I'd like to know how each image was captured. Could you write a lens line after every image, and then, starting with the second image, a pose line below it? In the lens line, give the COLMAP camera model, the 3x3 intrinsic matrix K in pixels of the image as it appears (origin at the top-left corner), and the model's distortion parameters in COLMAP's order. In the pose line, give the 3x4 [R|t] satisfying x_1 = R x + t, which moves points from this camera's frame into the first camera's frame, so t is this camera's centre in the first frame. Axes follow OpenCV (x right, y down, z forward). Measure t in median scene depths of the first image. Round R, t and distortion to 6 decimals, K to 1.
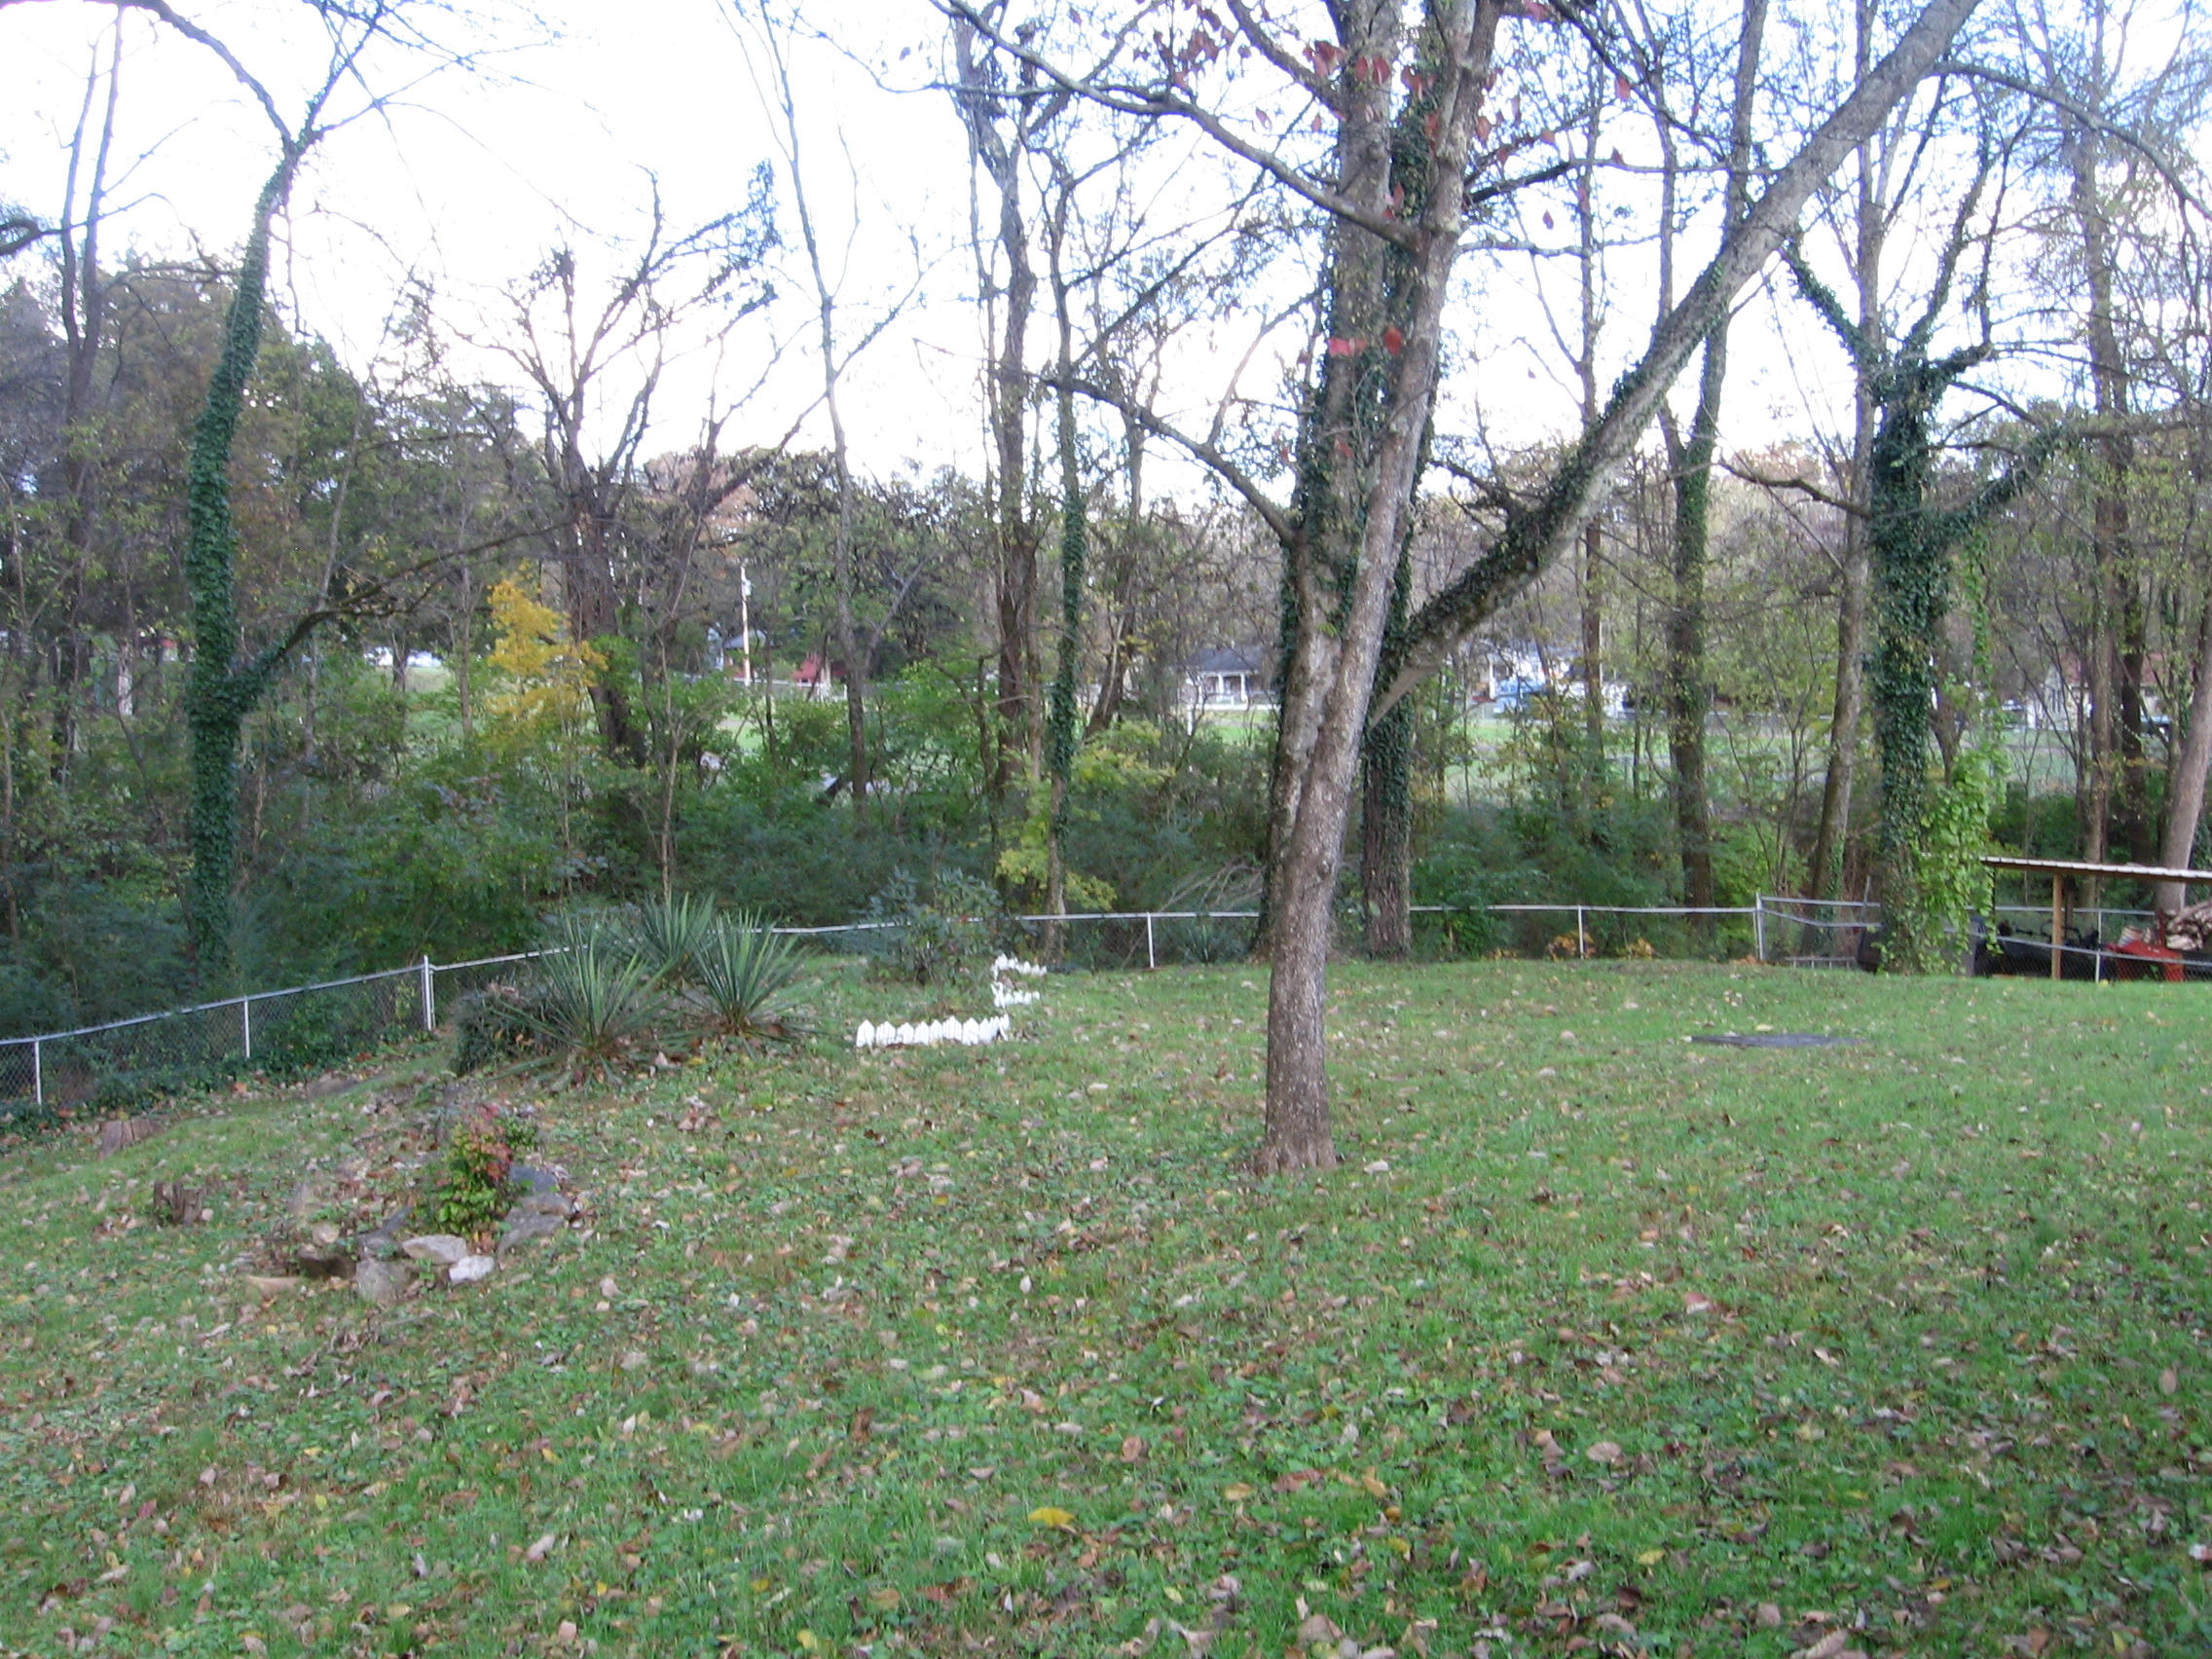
lens RADIAL K [[2331.8, 0, 1106.0], [0, 2331.8, 829.5], [0, 0, 1]] dist [-0.150701, 0.083994]
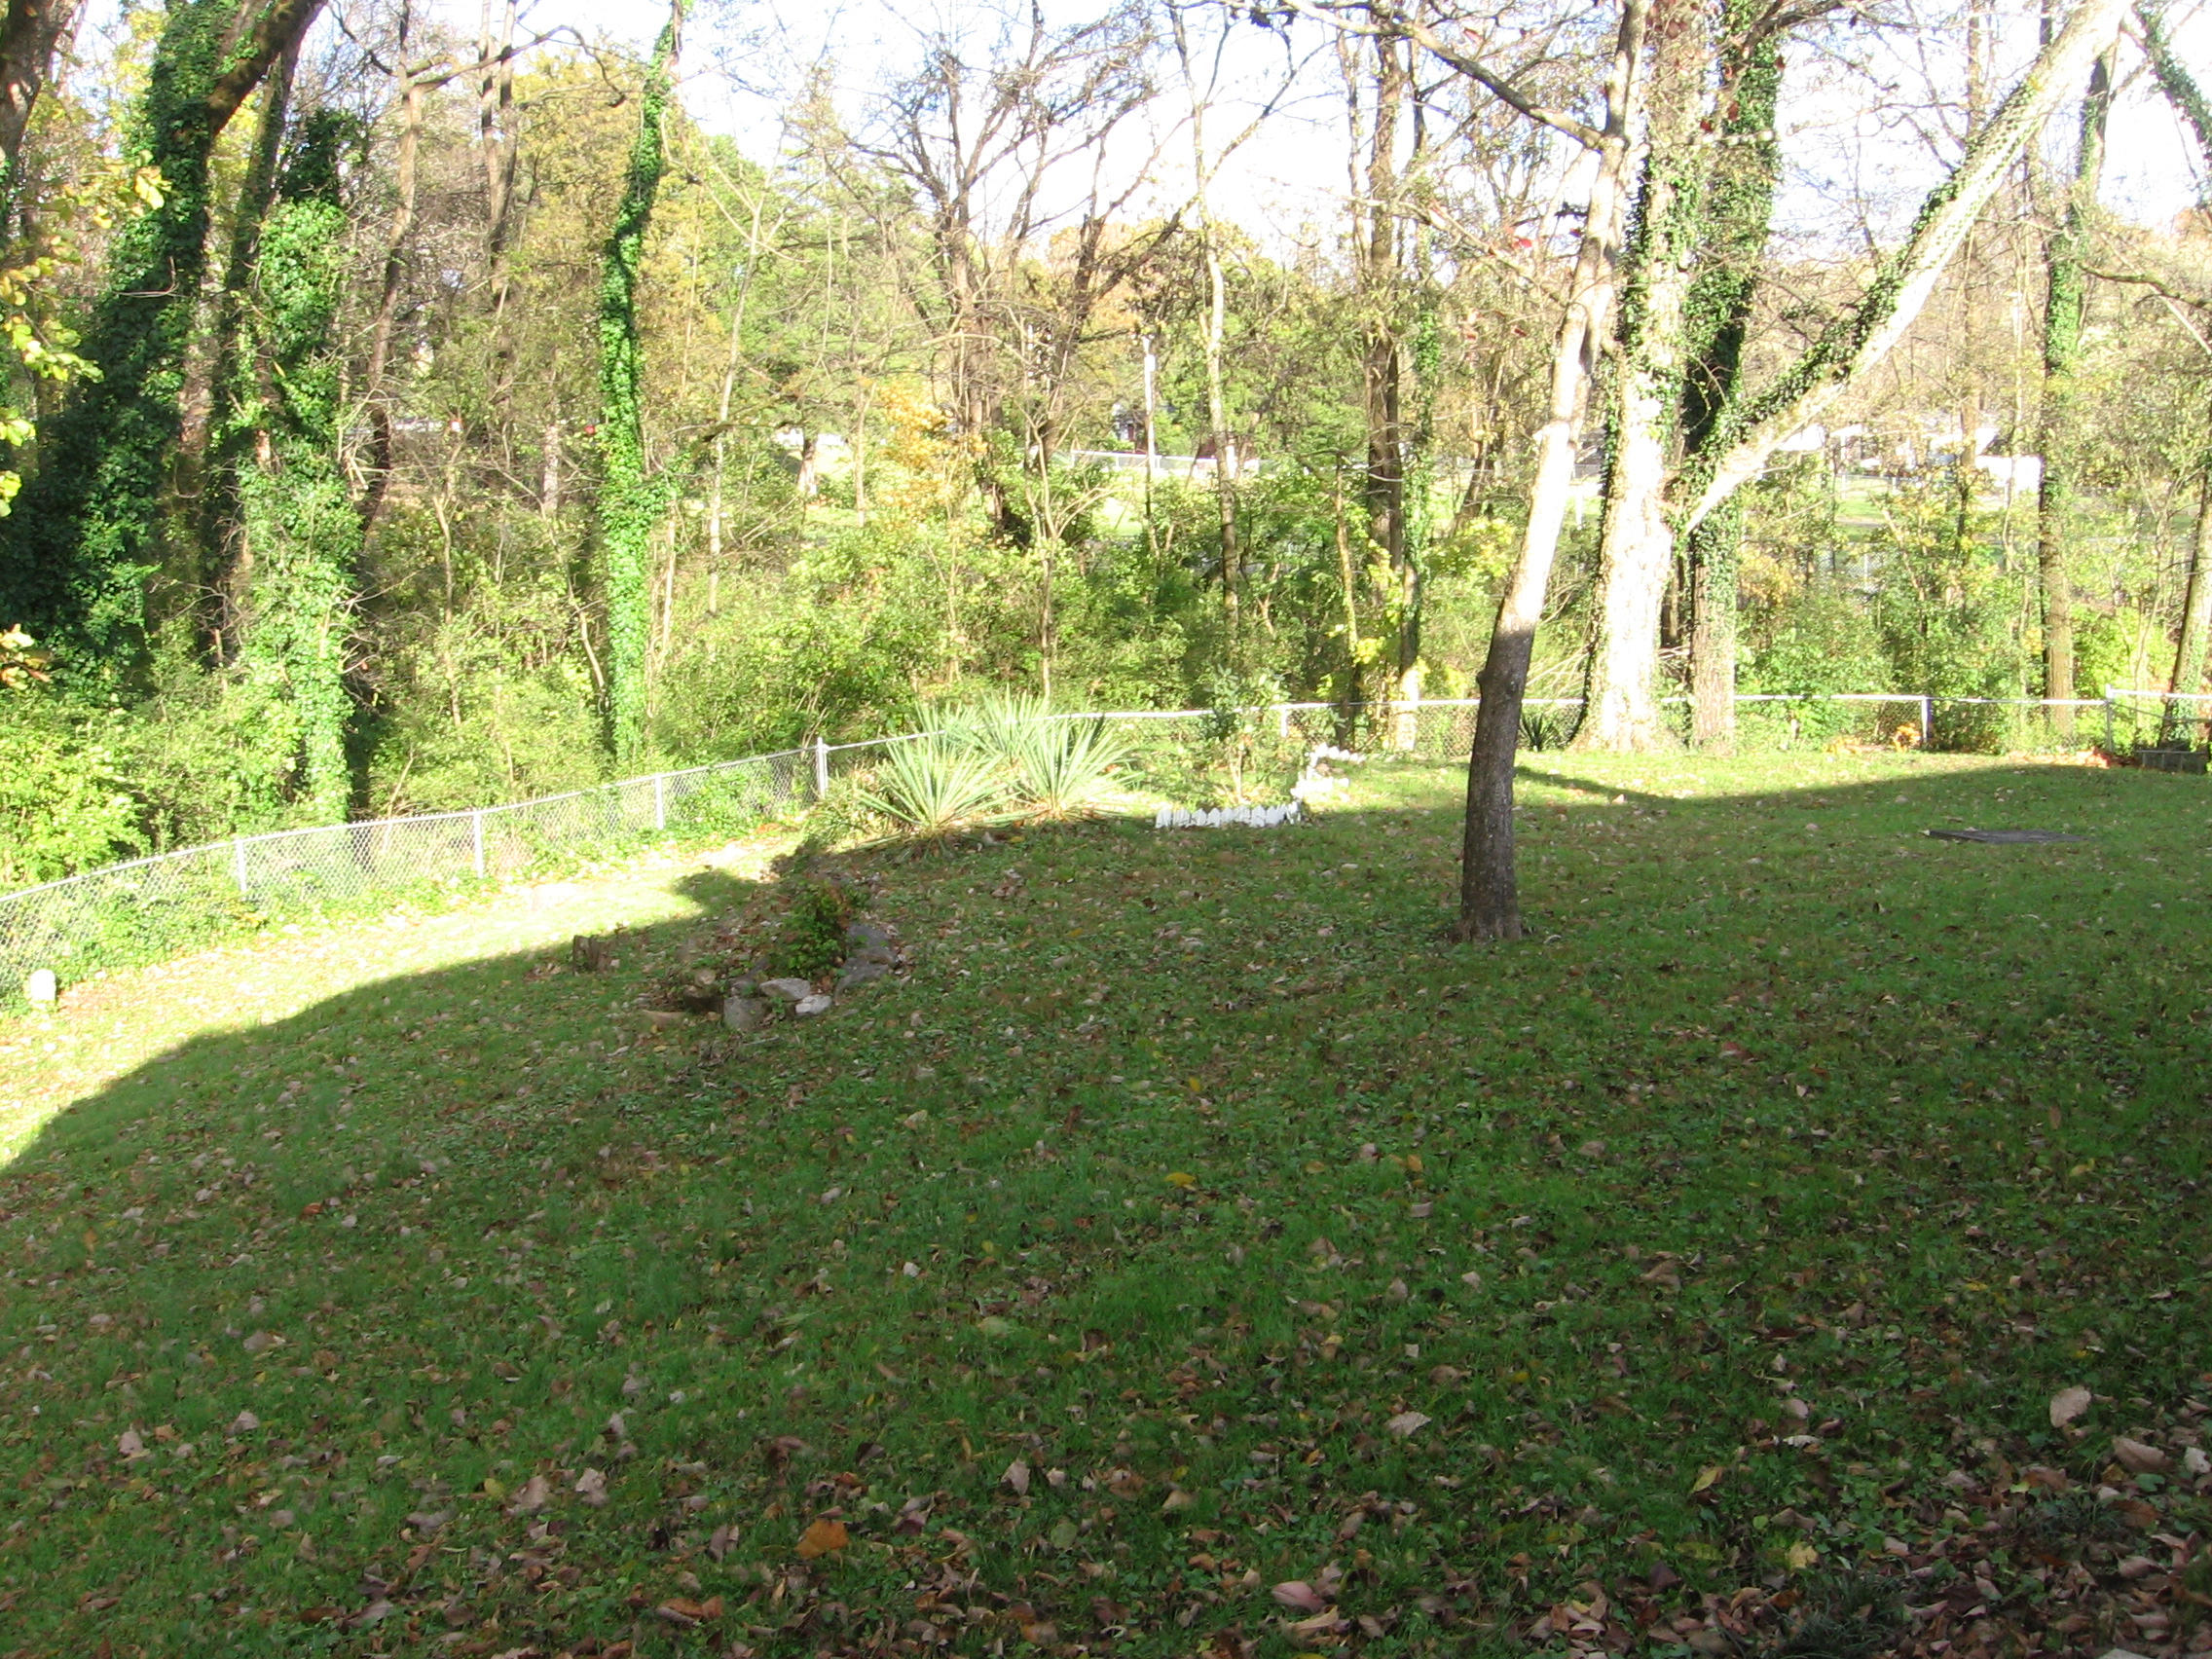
lens RADIAL K [[2331.8, 0, 1106.0], [0, 2331.8, 829.5], [0, 0, 1]] dist [-0.150701, 0.083994]
pose [[0.984801, 0.015112, -0.173028, 0.094623], [0.001804, 0.995264, 0.097190, -0.026148], [0.173677, -0.096025, 0.980110, -0.198943]]
